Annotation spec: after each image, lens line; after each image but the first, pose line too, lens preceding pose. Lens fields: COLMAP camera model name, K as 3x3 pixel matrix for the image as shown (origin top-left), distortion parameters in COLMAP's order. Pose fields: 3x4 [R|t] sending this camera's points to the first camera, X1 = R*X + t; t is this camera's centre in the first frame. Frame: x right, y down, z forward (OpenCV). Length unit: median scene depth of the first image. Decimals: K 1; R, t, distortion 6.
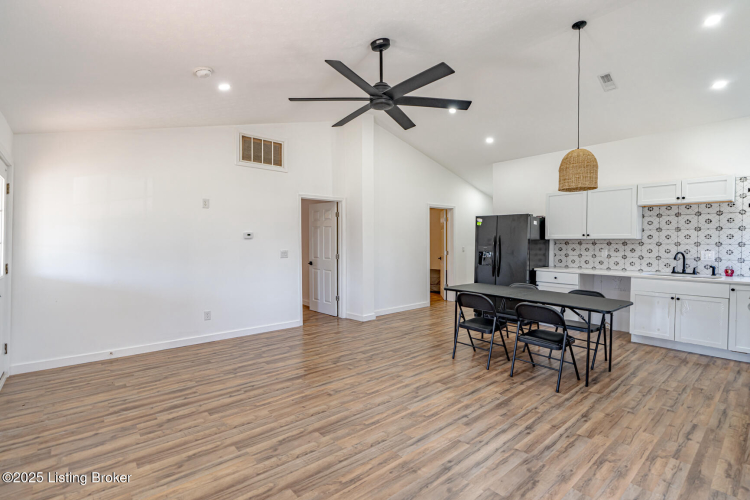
lens RADIAL K [[342.5, 0, 374.3], [0, 342.5, 249.5], [0, 0, 1]] dist [-0.012964, -0.000086]
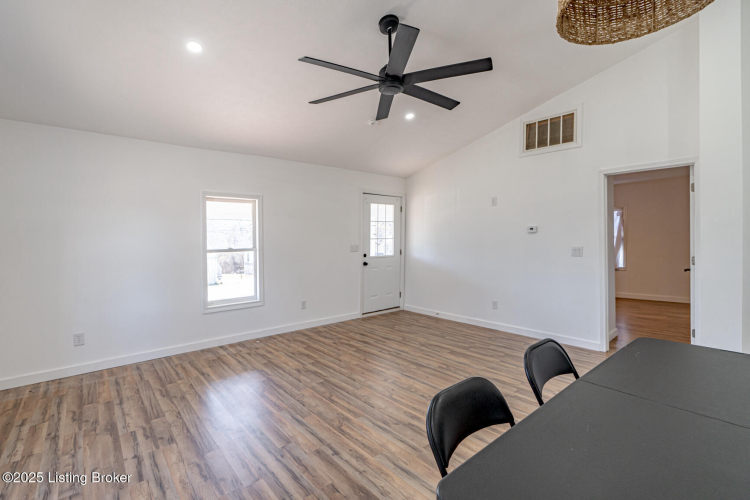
lens RADIAL K [[342.5, 0, 367.4], [0, 342.5, 240.4], [0, 0, 1]] dist [-0.012964, -0.000086]
pose [[0.006958, 0.006418, -0.999955, 0.893074], [-0.012720, 0.999899, 0.006329, -0.018901], [0.999895, 0.012675, 0.007039, 0.884209]]
